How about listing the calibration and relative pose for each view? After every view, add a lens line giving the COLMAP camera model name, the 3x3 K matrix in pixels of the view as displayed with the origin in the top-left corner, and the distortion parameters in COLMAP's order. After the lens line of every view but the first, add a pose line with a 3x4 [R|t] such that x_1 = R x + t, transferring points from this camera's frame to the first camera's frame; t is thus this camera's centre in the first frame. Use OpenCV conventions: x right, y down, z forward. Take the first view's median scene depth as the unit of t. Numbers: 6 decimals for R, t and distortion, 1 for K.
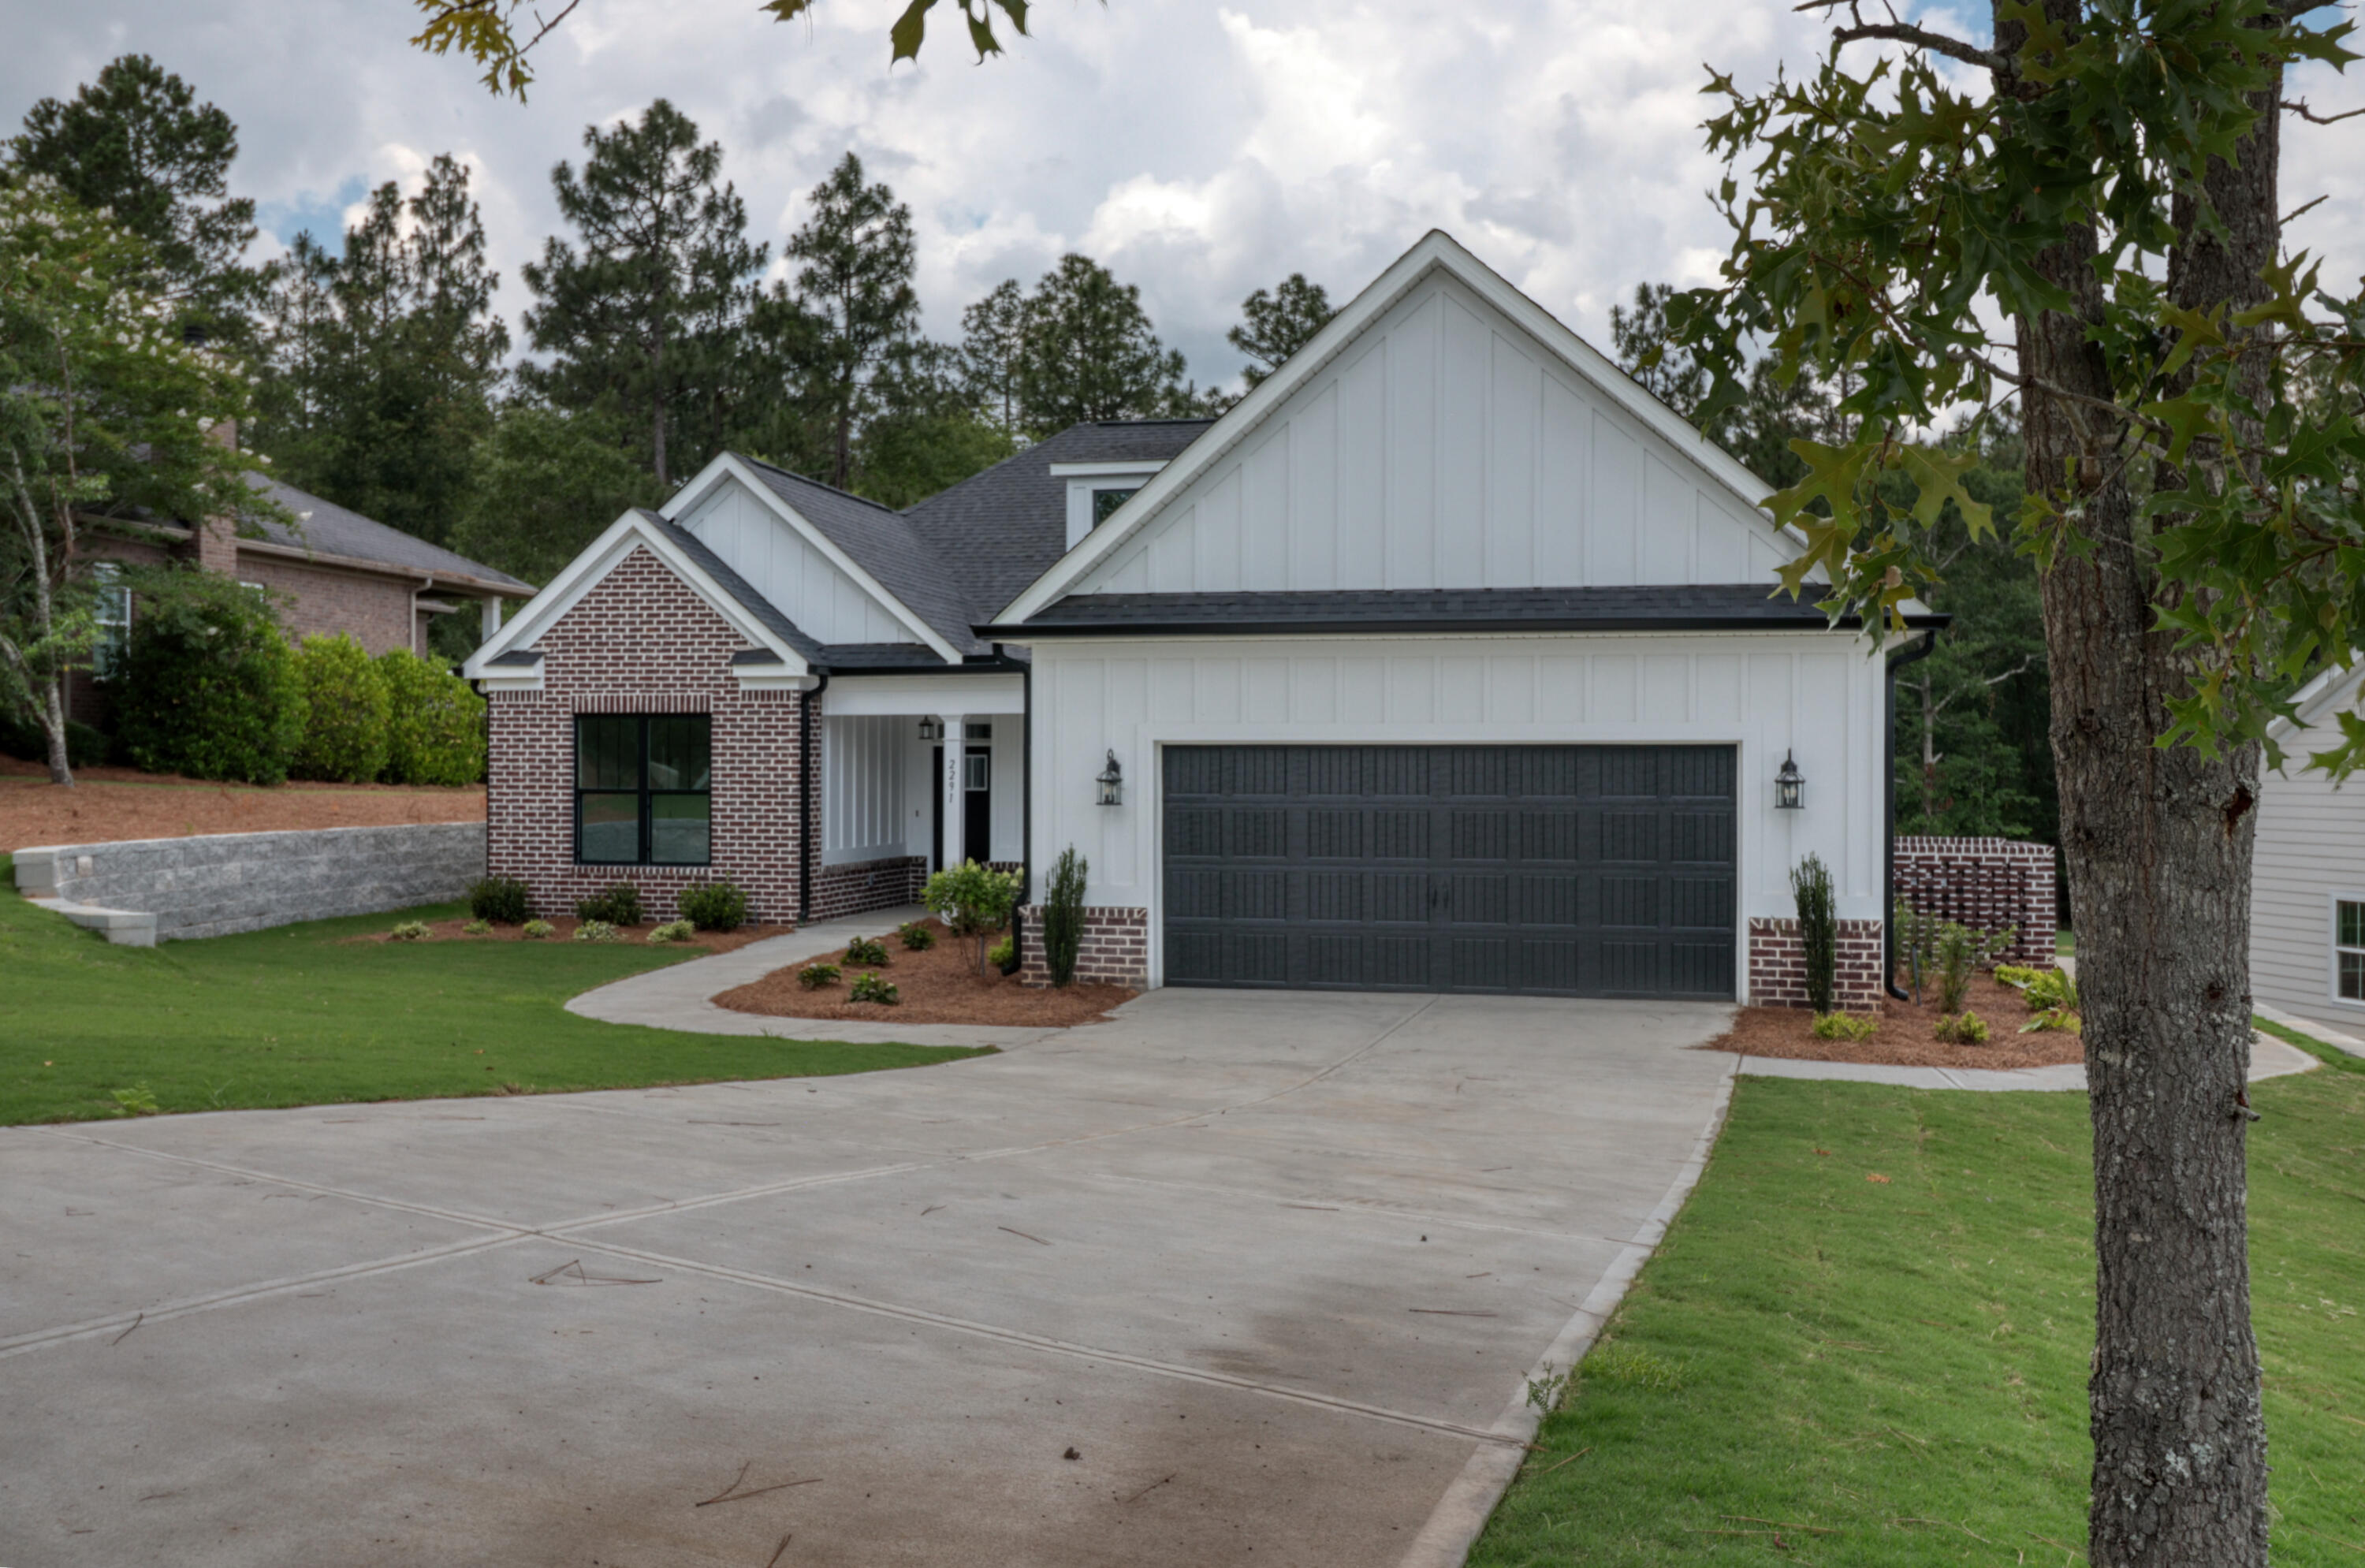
lens RADIAL K [[1944.2, 0, 1183.2], [0, 1944.2, 788.9], [0, 0, 1]] dist [-0.000835, 0.002436]
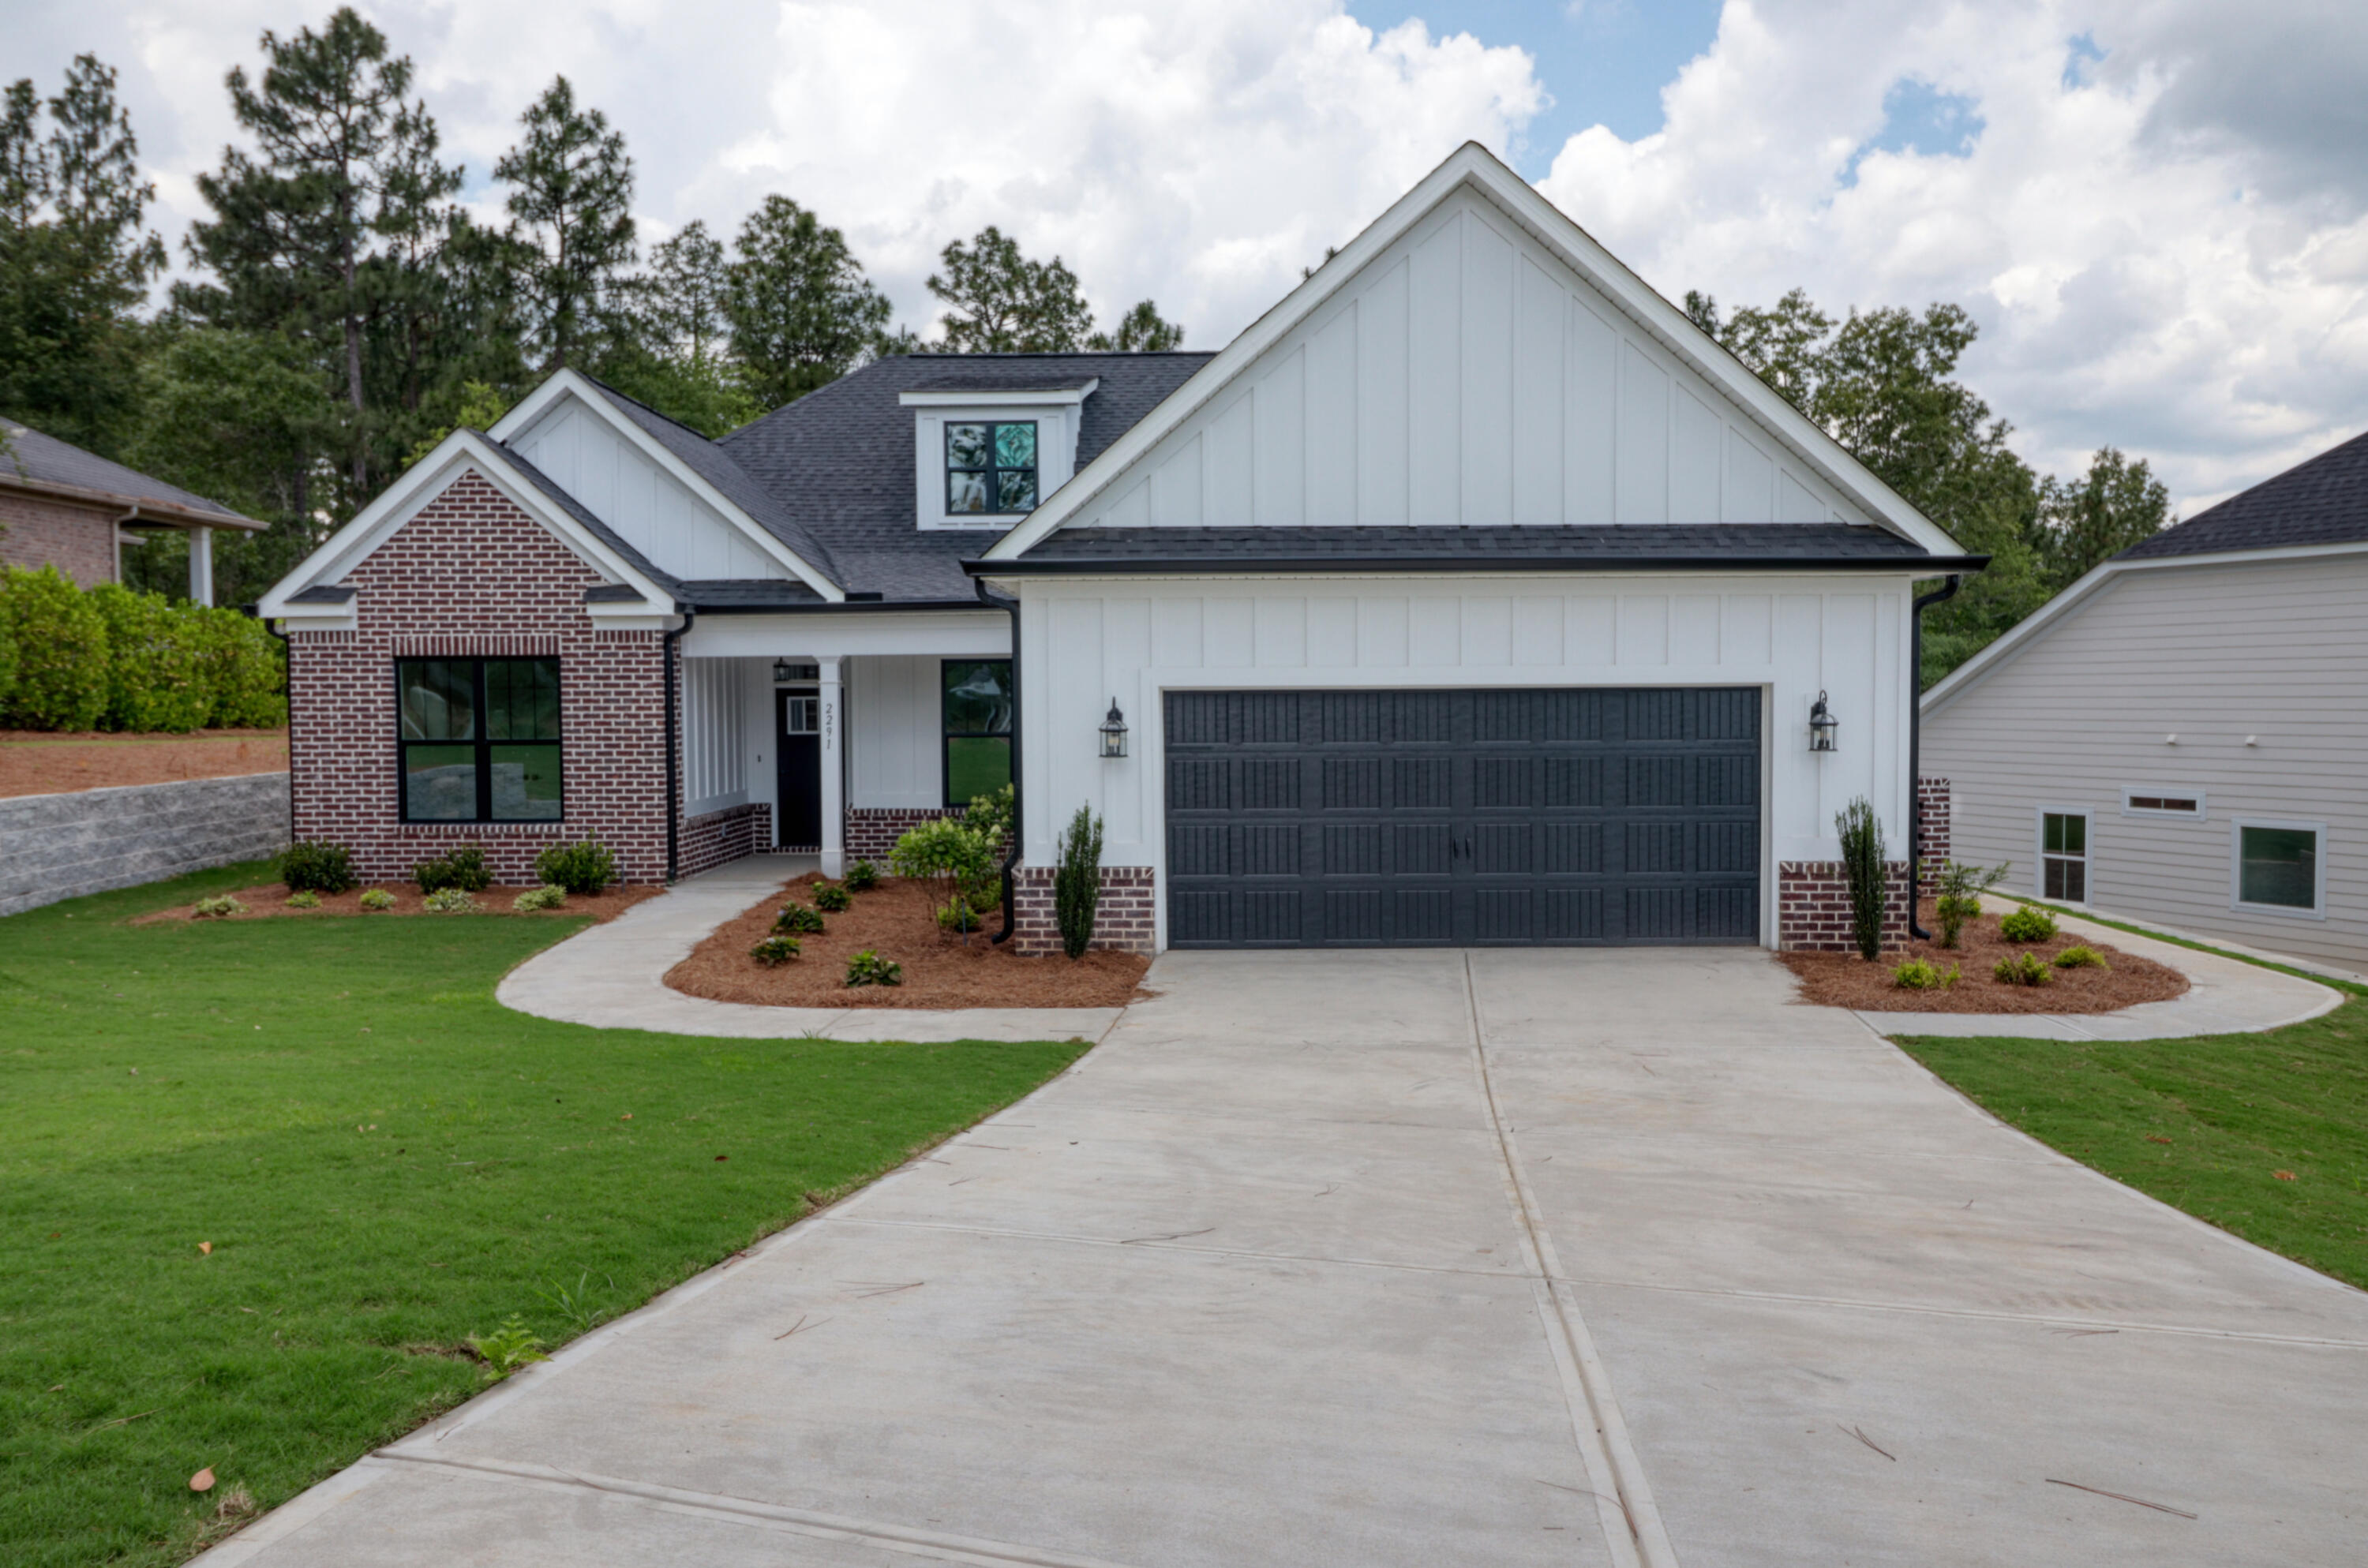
lens RADIAL K [[1755.9, 0, 1184.2], [0, 1755.9, 782.9], [0, 0, 1]] dist [0.005510, -0.008333]
pose [[0.977384, -0.020237, 0.210500, -0.130467], [0.011811, 0.999081, 0.041212, -0.009658], [-0.211140, -0.037793, 0.976725, 0.128463]]
